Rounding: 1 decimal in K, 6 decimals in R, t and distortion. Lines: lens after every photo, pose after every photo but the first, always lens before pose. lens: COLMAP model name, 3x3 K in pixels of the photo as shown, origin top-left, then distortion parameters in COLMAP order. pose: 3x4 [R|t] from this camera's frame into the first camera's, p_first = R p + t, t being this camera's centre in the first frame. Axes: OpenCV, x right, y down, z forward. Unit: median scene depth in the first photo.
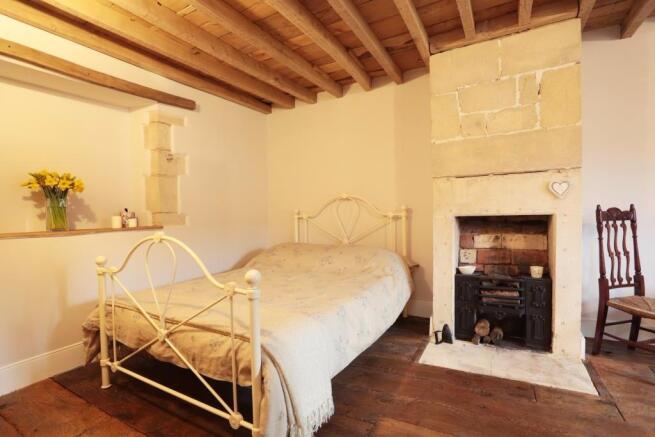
lens RADIAL K [[320.9, 0, 326.2], [0, 320.9, 216.8], [0, 0, 1]] dist [-0.075244, 0.036959]
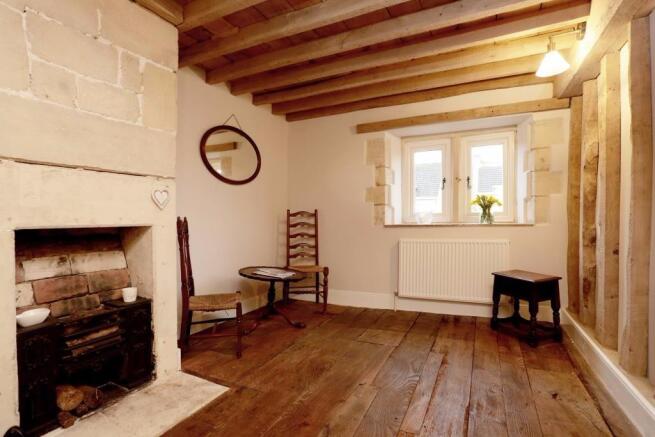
lens RADIAL K [[320.0, 0, 326.6], [0, 320.0, 230.3], [0, 0, 1]] dist [-0.072307, 0.026004]
pose [[-0.054086, -0.007922, 0.998505, -0.178828], [0.019333, 0.999773, 0.008980, 0.006335], [-0.998349, 0.019790, -0.053921, 0.498148]]
